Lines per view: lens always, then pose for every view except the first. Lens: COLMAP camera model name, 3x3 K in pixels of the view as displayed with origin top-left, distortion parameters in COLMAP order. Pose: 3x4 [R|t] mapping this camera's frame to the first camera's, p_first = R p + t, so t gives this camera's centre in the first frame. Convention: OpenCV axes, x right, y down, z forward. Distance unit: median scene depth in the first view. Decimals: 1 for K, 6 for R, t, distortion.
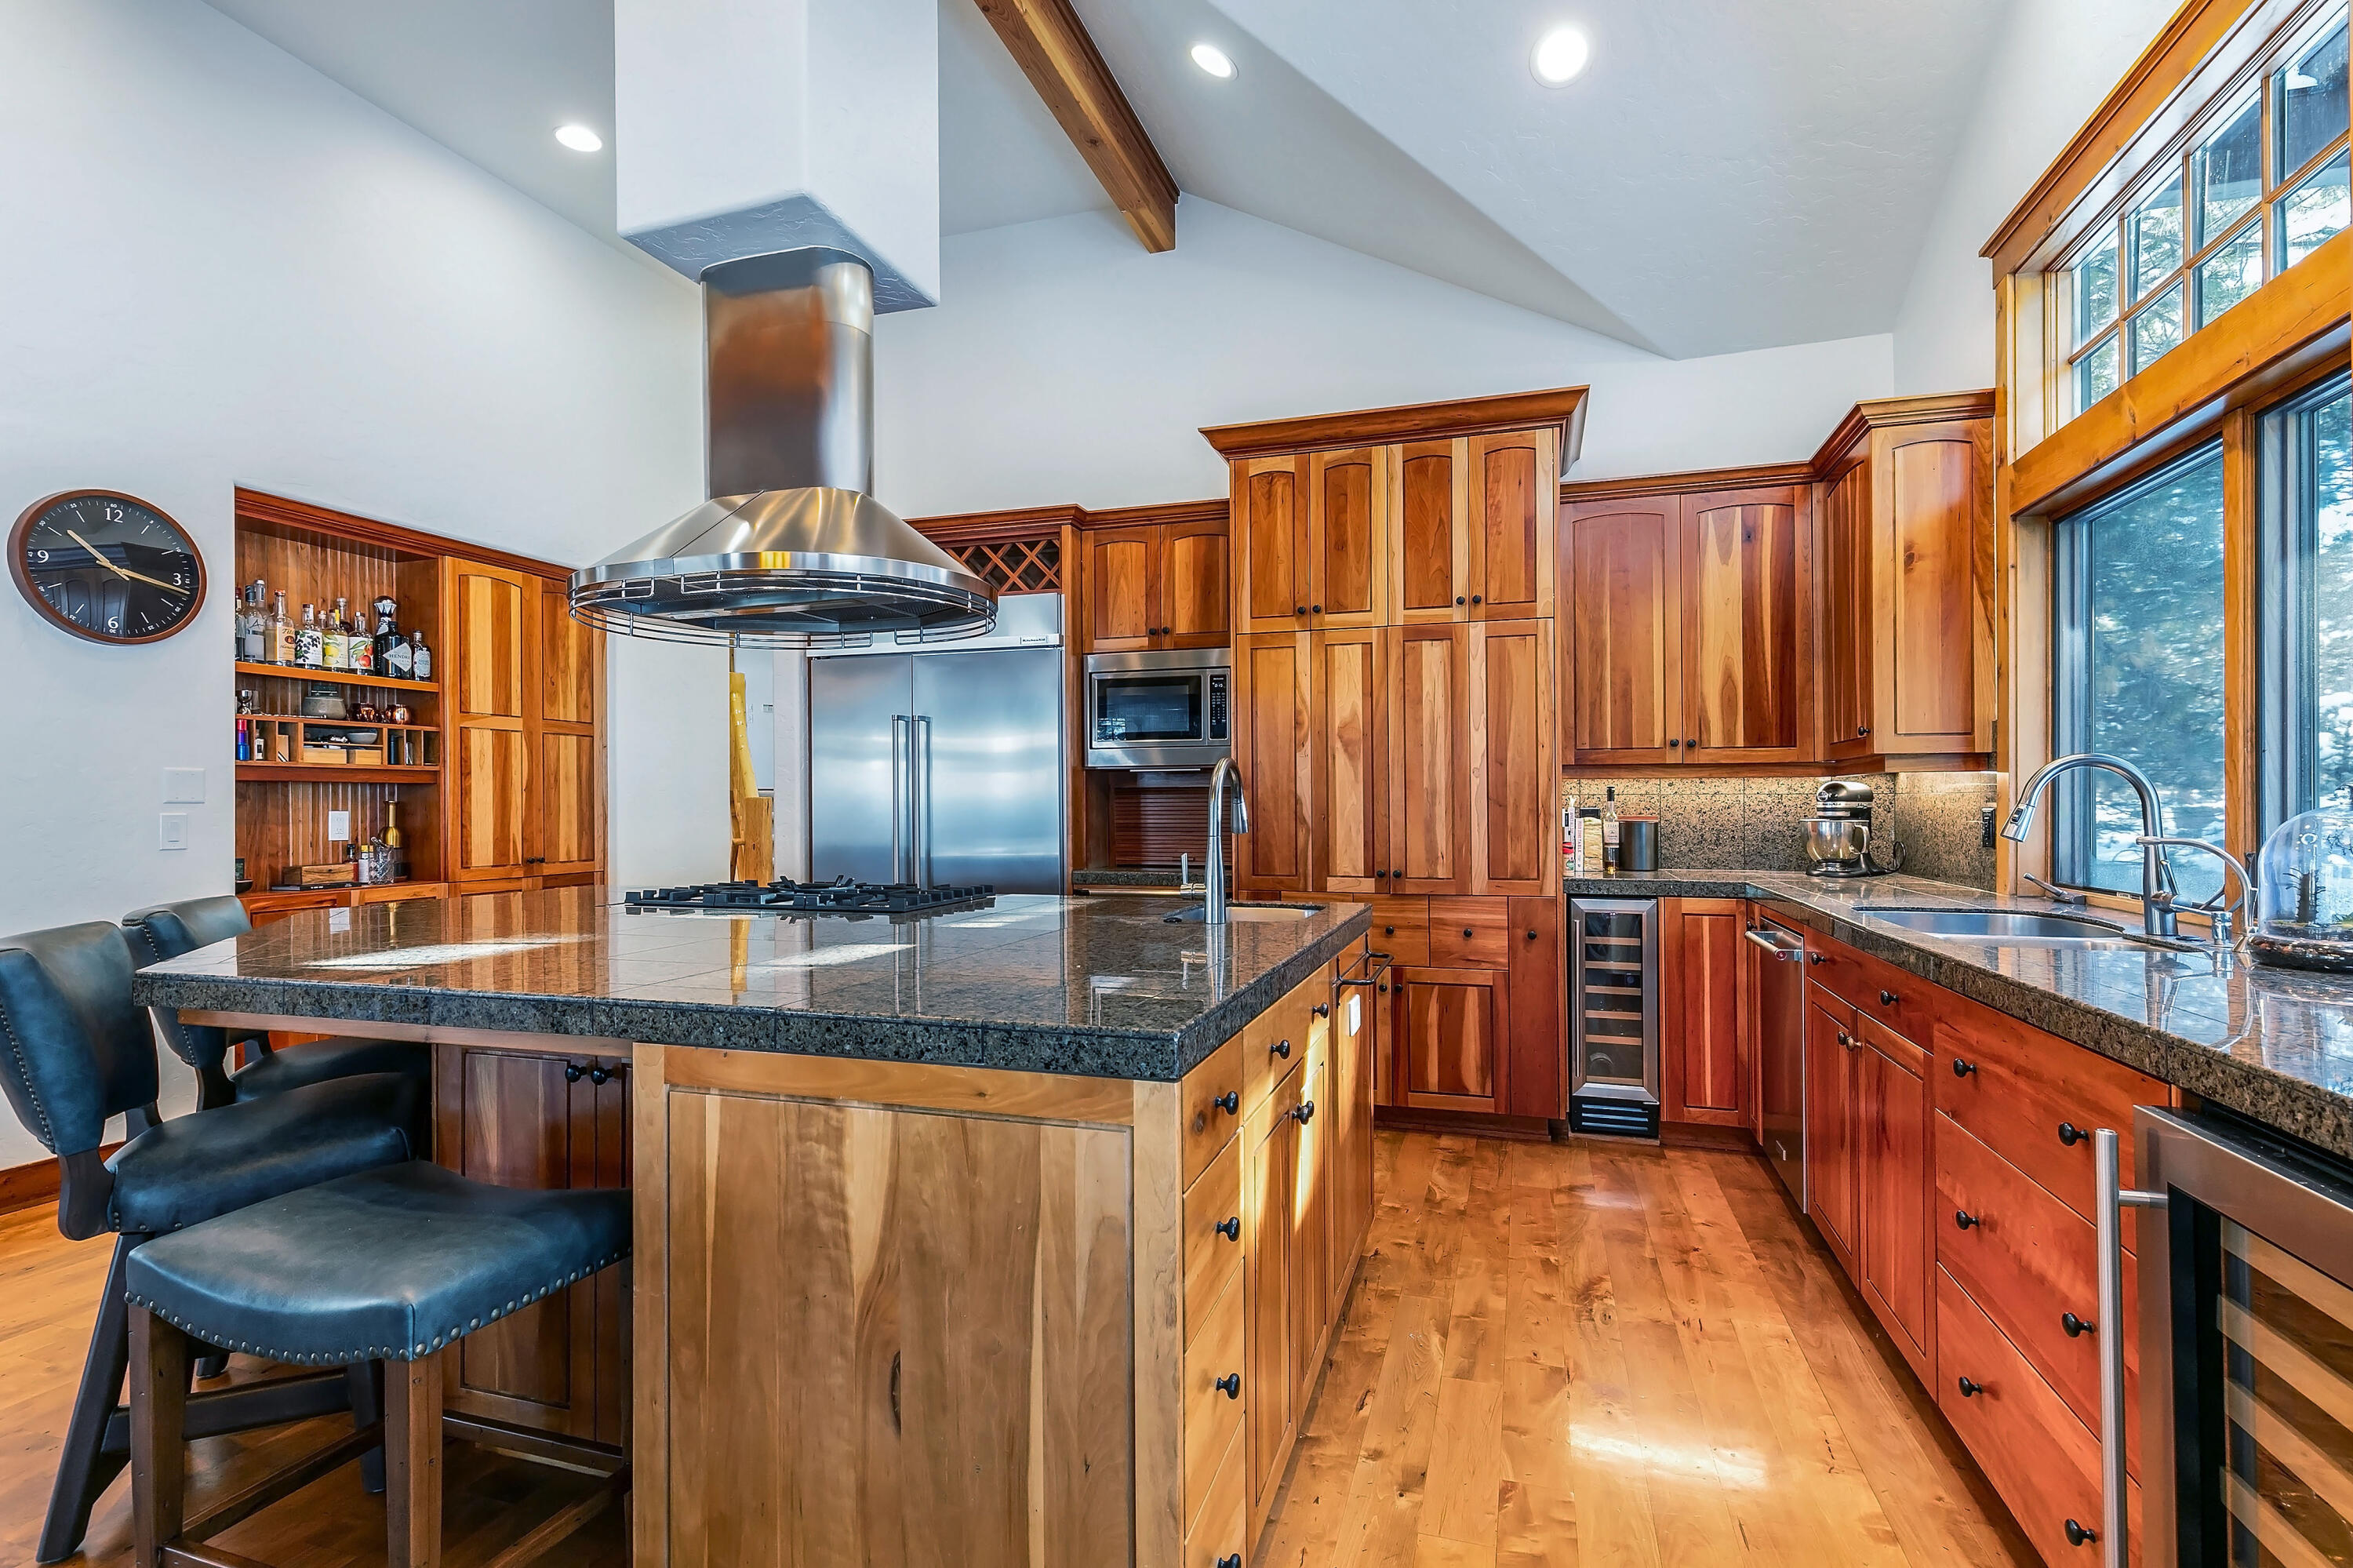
lens RADIAL K [[1112.4, 0, 1224.5], [0, 1112.4, 813.5], [0, 0, 1]] dist [0.003312, -0.000153]
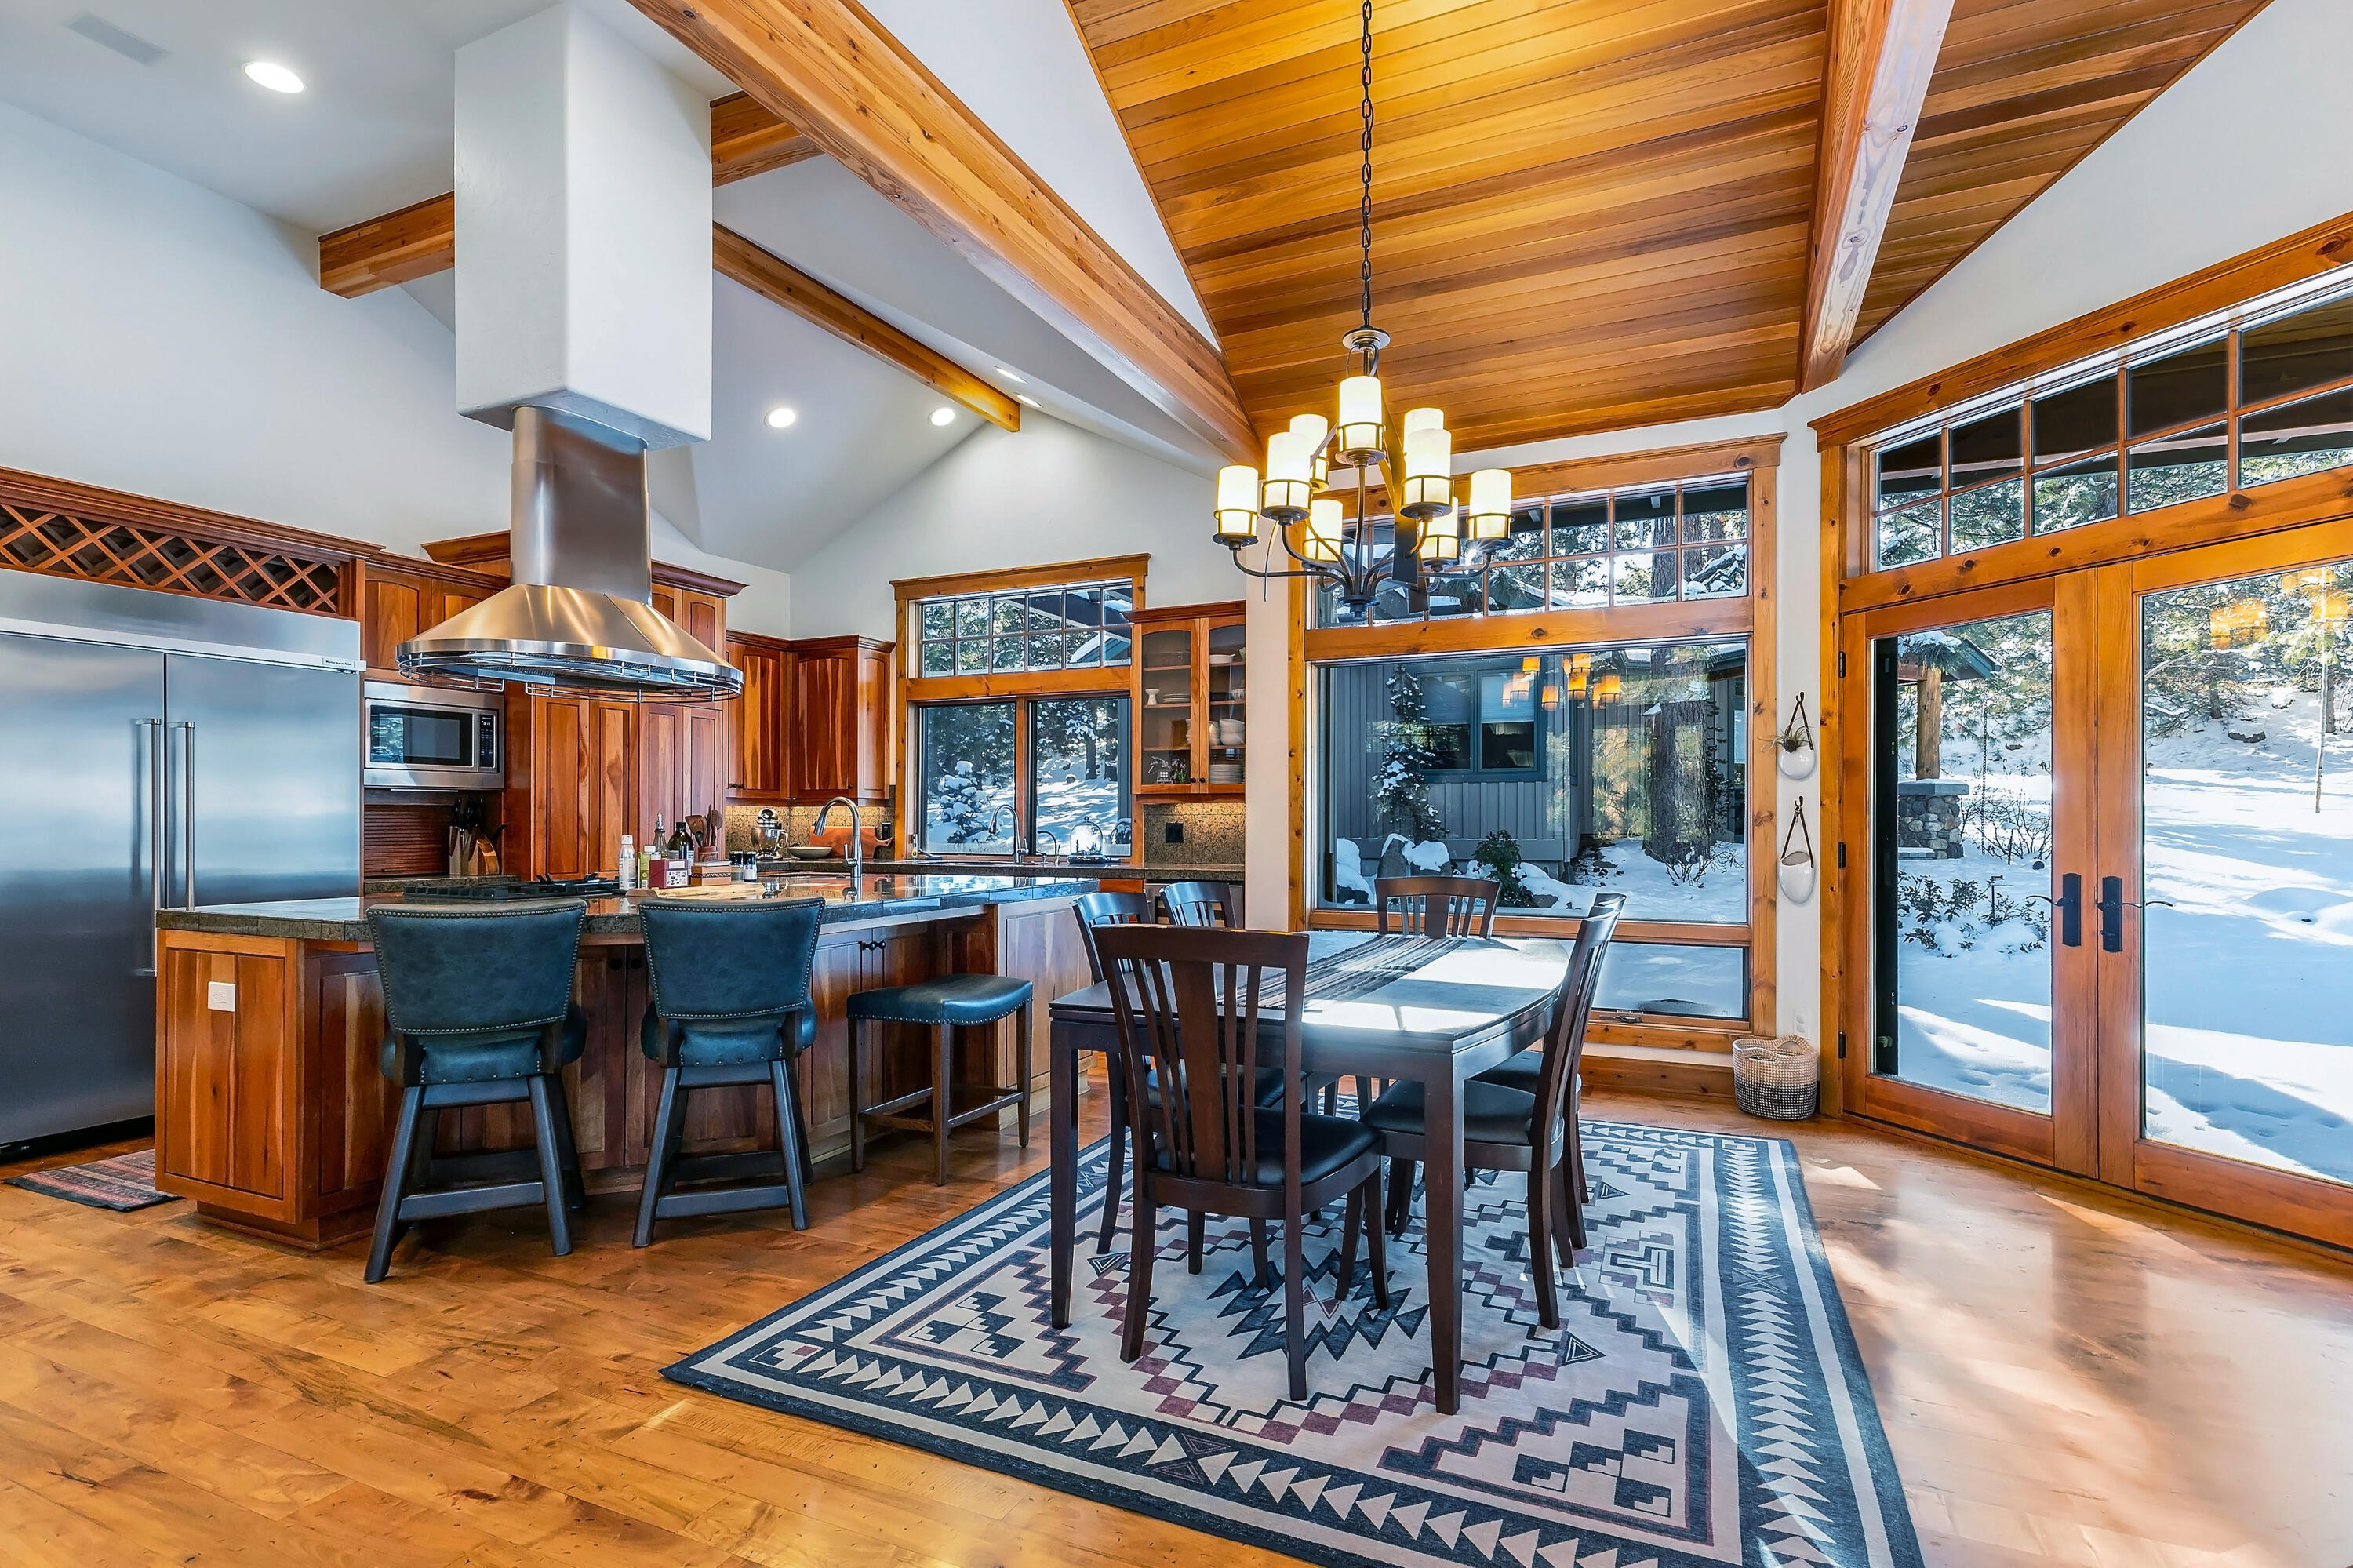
lens RADIAL K [[1112.4, 0, 1224.5], [0, 1112.4, 813.5], [0, 0, 1]] dist [0.003312, -0.000153]
pose [[0.091948, 0.007258, 0.995737, -1.148822], [0.002055, 0.999970, -0.007479, -0.004744], [-0.995762, 0.002734, 0.091930, 0.075279]]
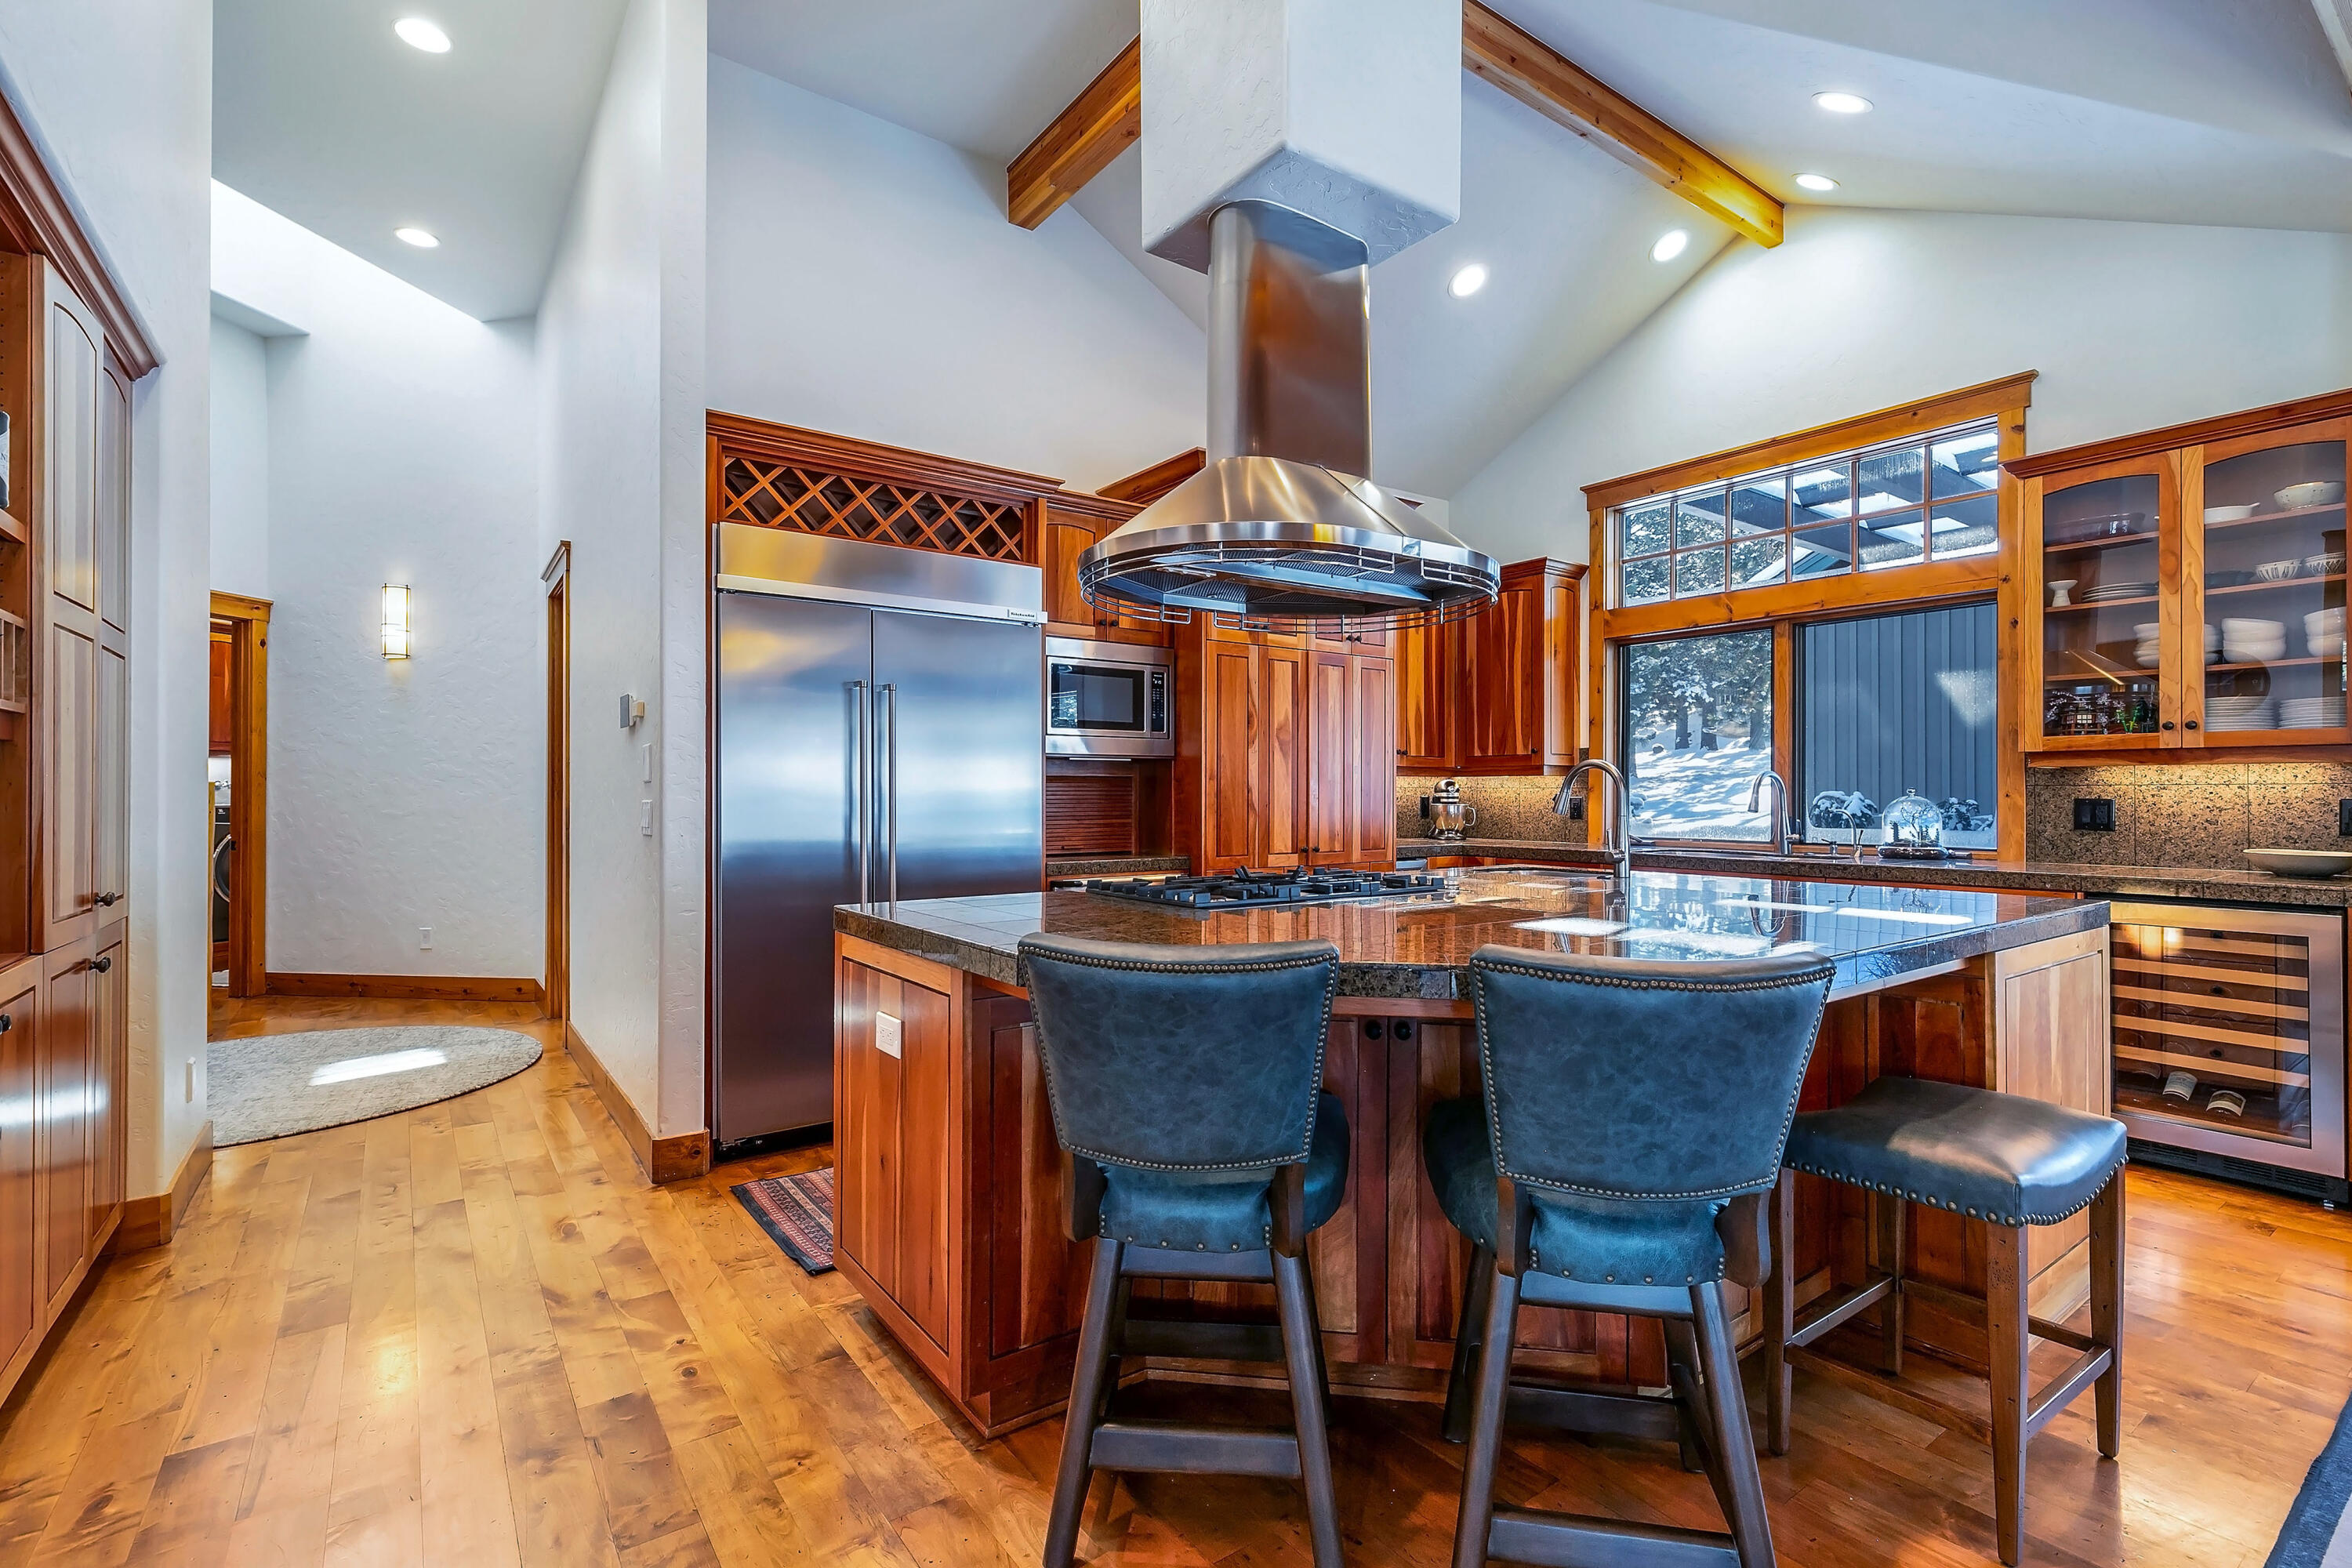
lens RADIAL K [[1077.2, 0, 1169.8], [0, 1077.2, 793.3], [0, 0, 1]] dist [0.011600, -0.000035]
pose [[0.595024, 0.001991, 0.803705, -0.827121], [-0.000504, 0.999998, -0.002105, -0.005495], [-0.803707, 0.000848, 0.595024, 0.371814]]
